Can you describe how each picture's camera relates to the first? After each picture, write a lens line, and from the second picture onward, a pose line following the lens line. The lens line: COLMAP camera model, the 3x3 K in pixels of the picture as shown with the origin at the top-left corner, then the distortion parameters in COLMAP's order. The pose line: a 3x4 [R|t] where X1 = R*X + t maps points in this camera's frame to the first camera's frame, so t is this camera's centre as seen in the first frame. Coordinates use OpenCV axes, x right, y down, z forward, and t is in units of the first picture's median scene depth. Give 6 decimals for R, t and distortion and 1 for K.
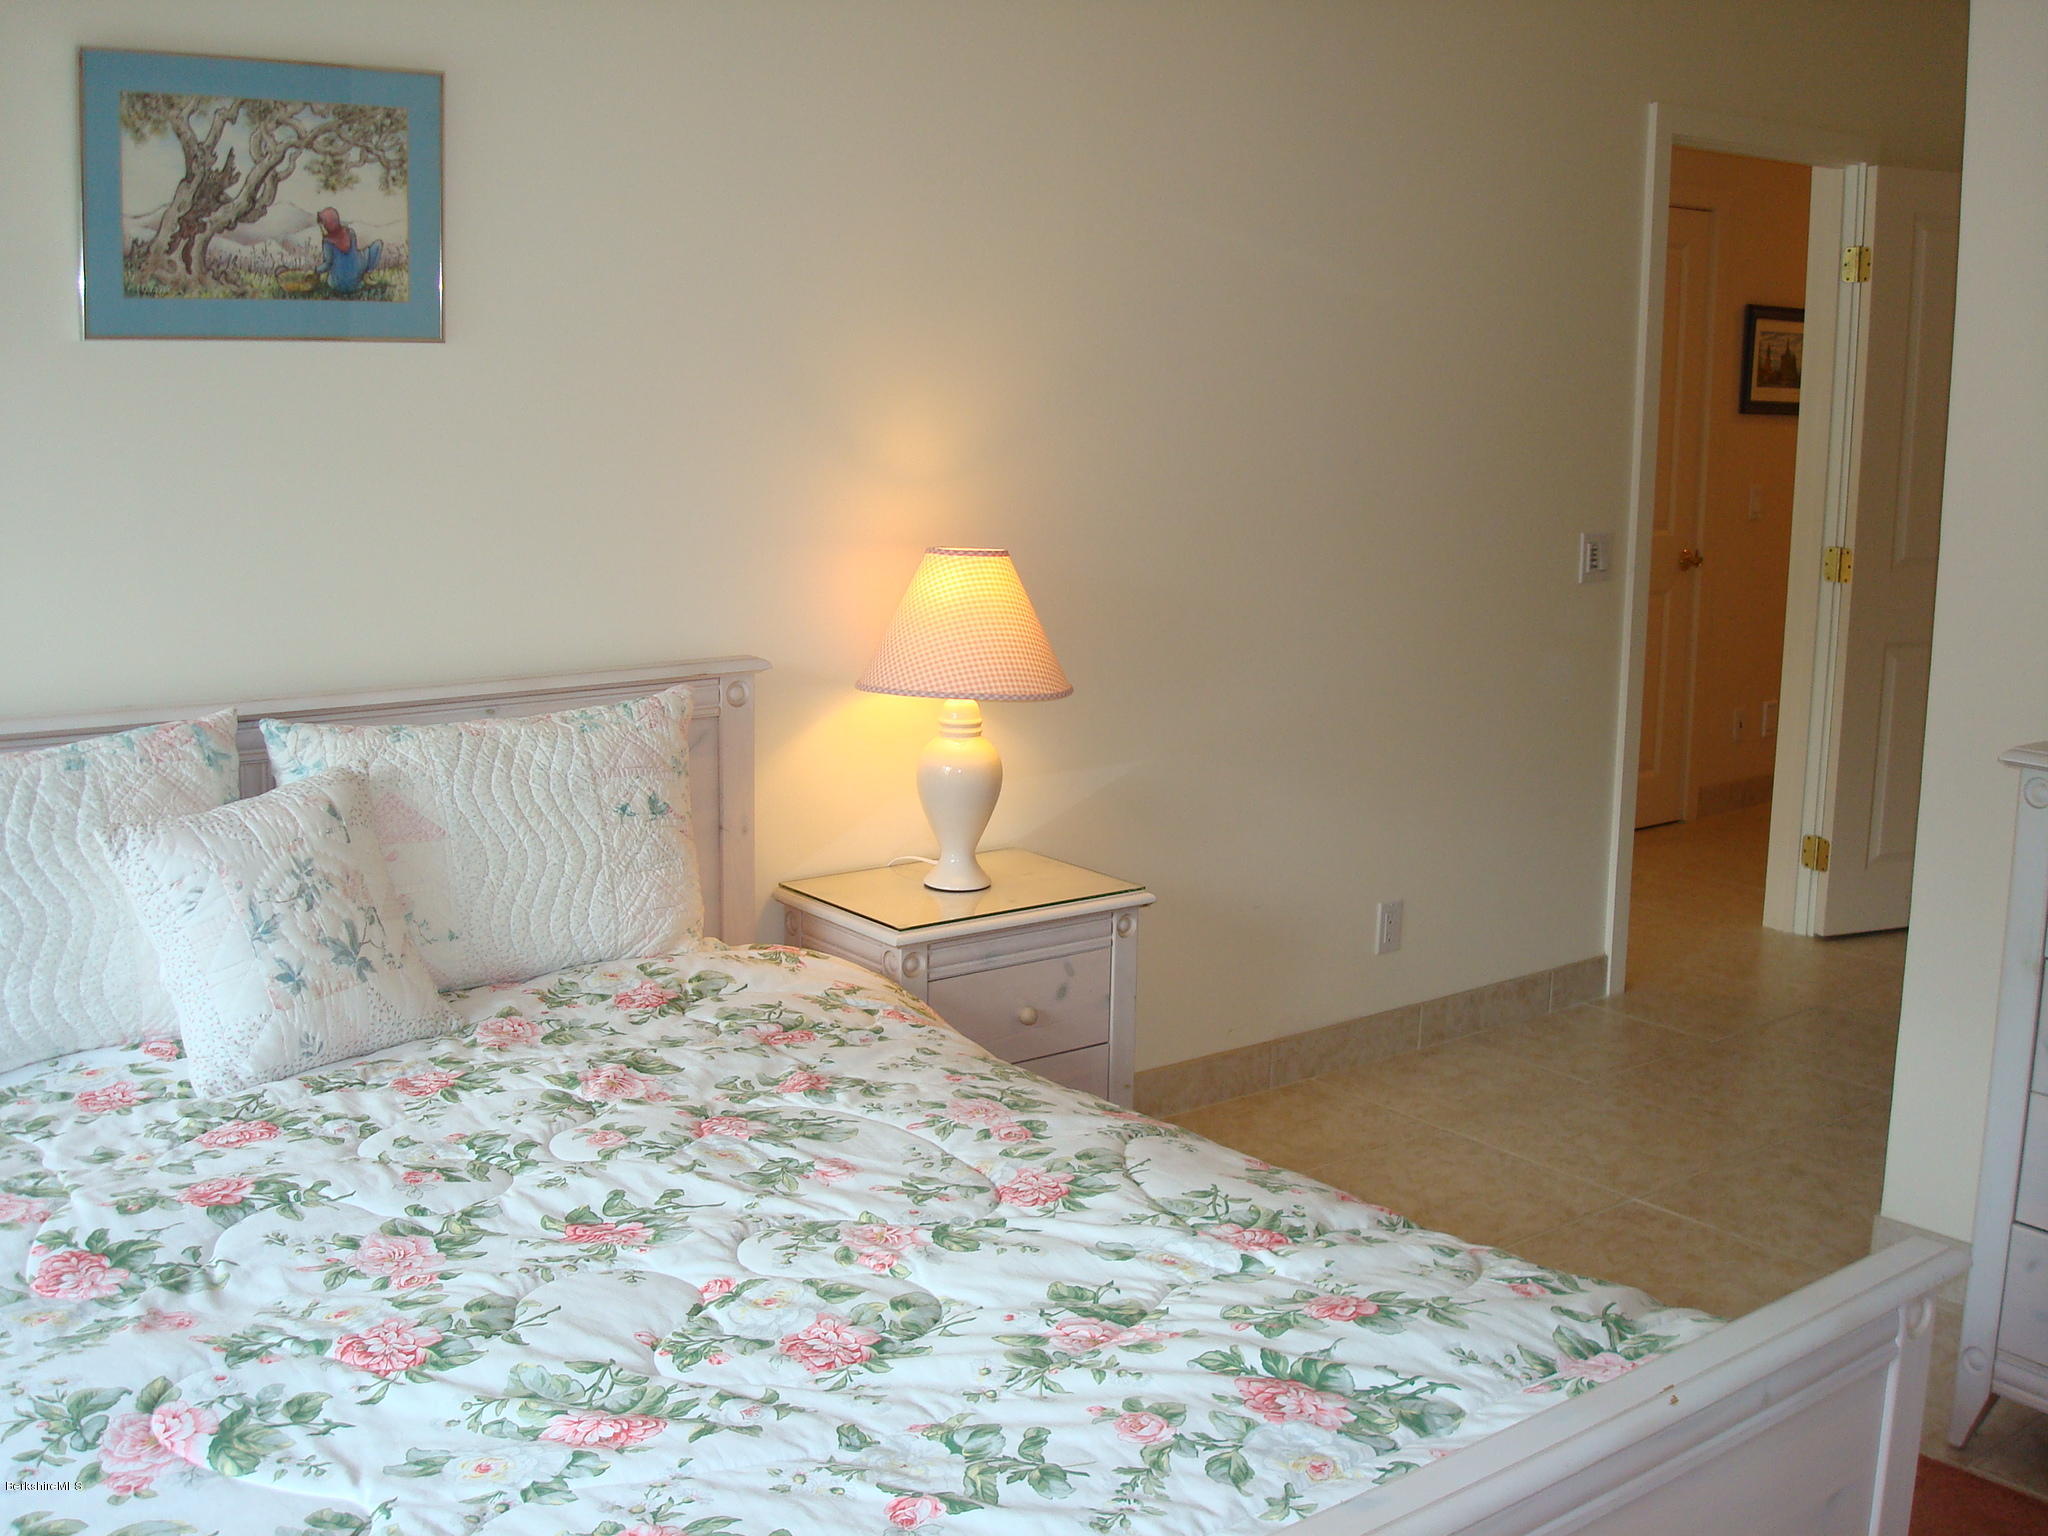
lens RADIAL K [[2125.3, 0, 1014.0], [0, 2125.3, 769.0], [0, 0, 1]] dist [-0.116490, 0.000000]
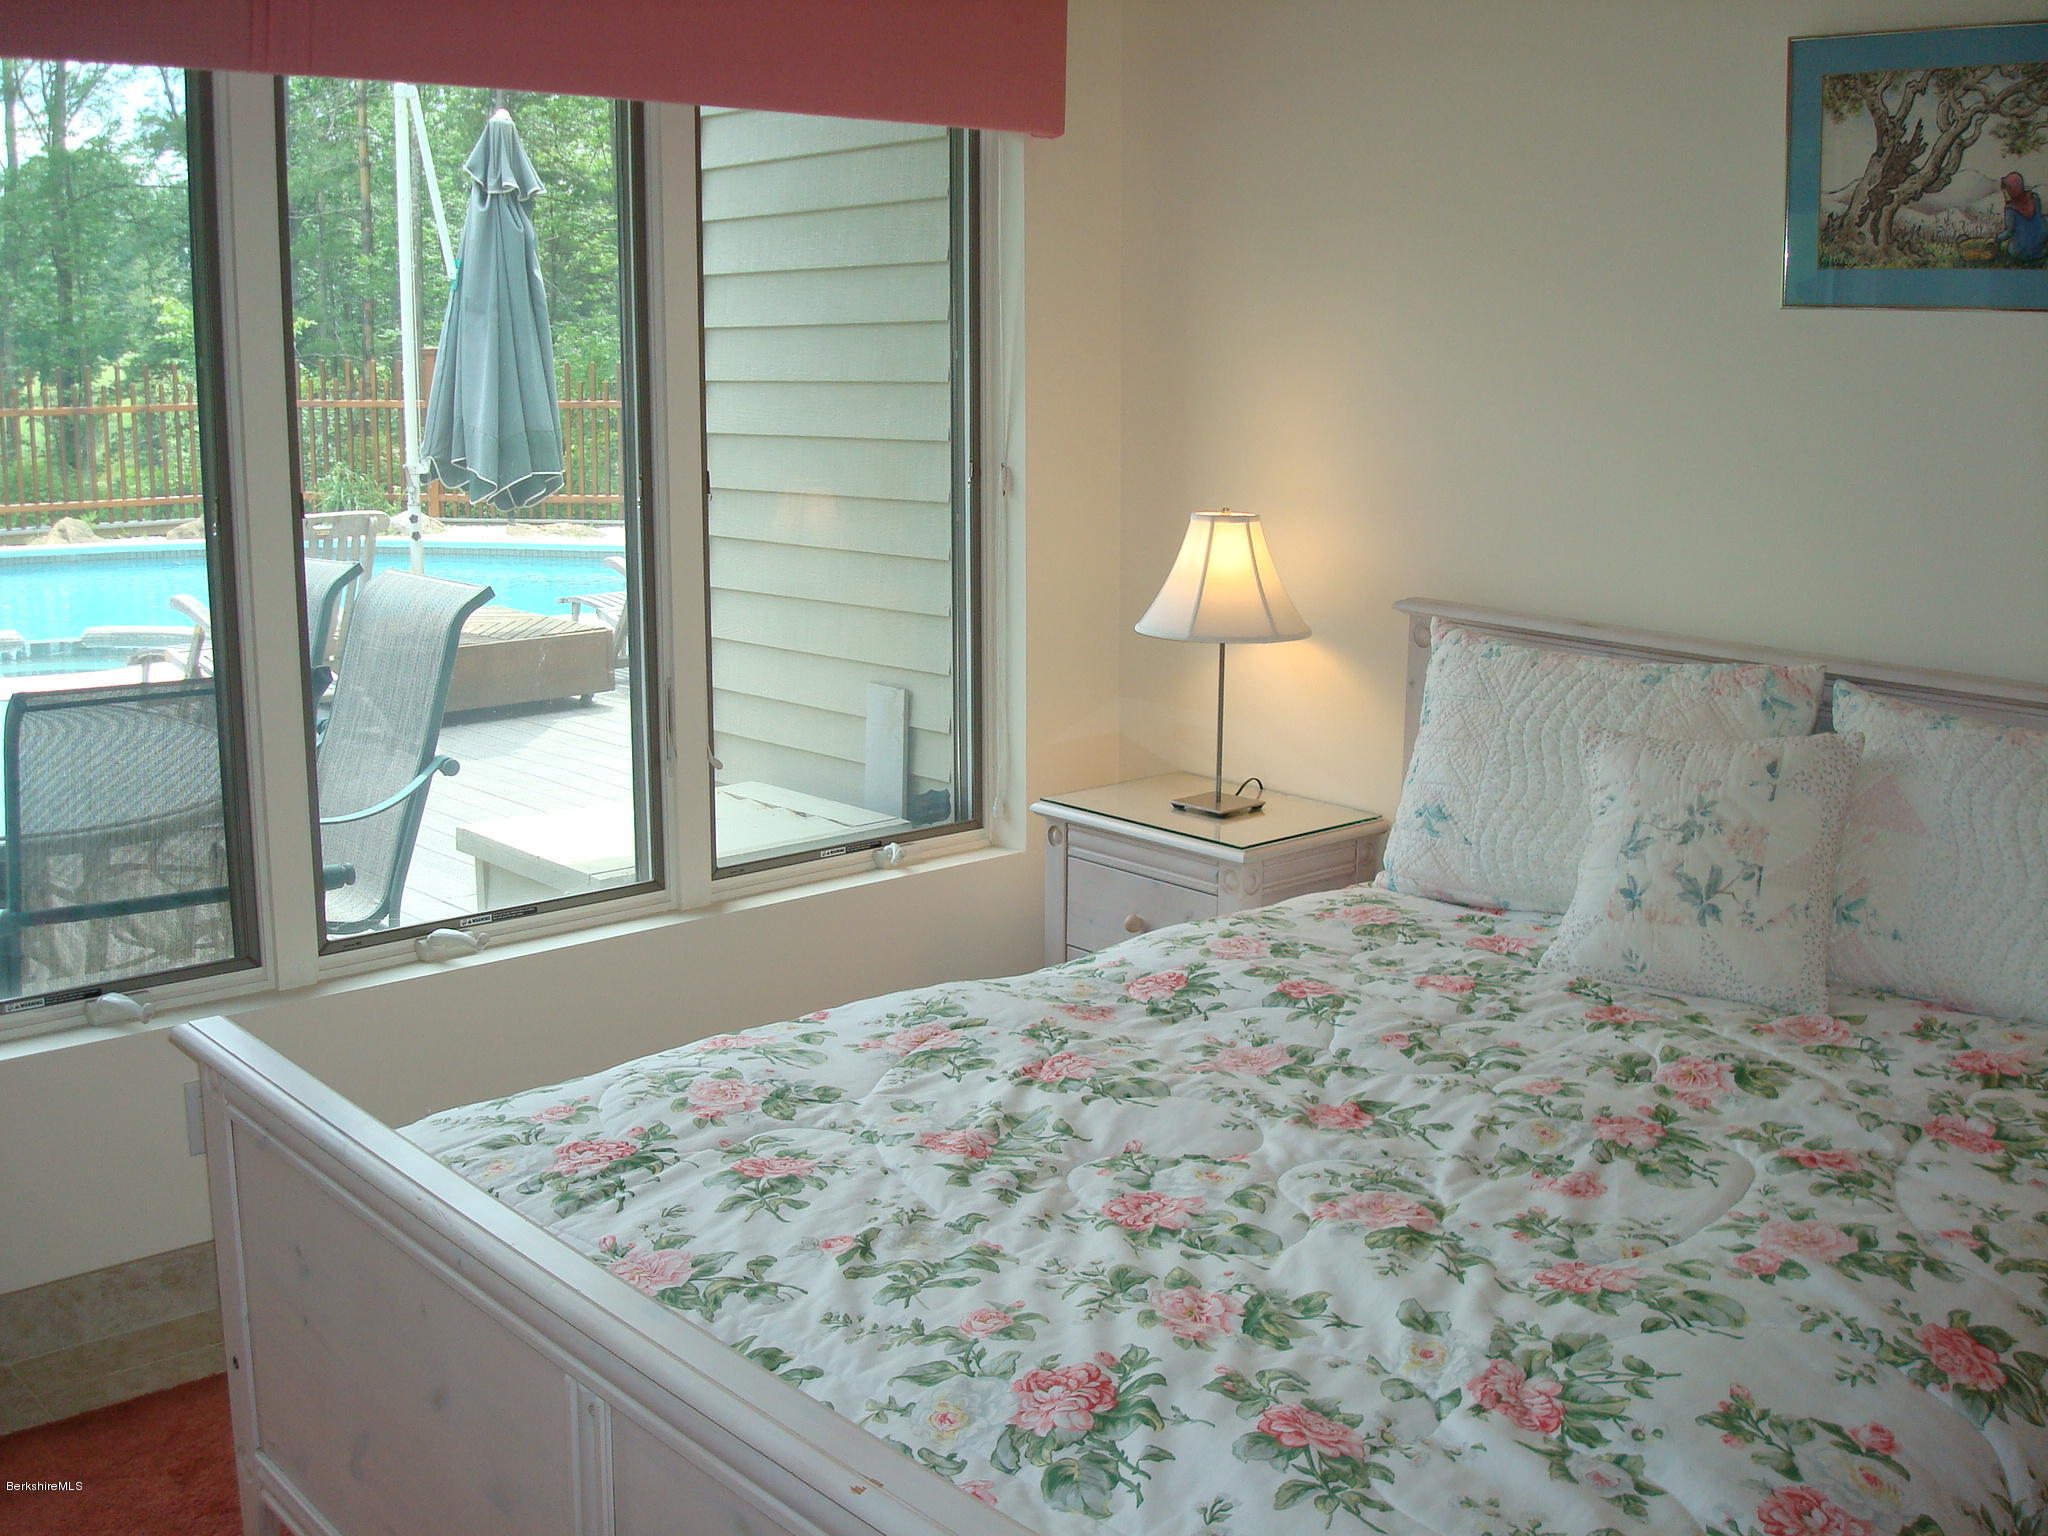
lens RADIAL K [[2125.3, 0, 1010.0], [0, 2125.3, 758.7], [0, 0, 1]] dist [-0.116490, 0.000000]
pose [[0.072146, 0.185706, -0.979953, 0.676796], [-0.186424, 0.967709, 0.169660, -0.092002], [0.979817, 0.170447, 0.104436, 0.552579]]
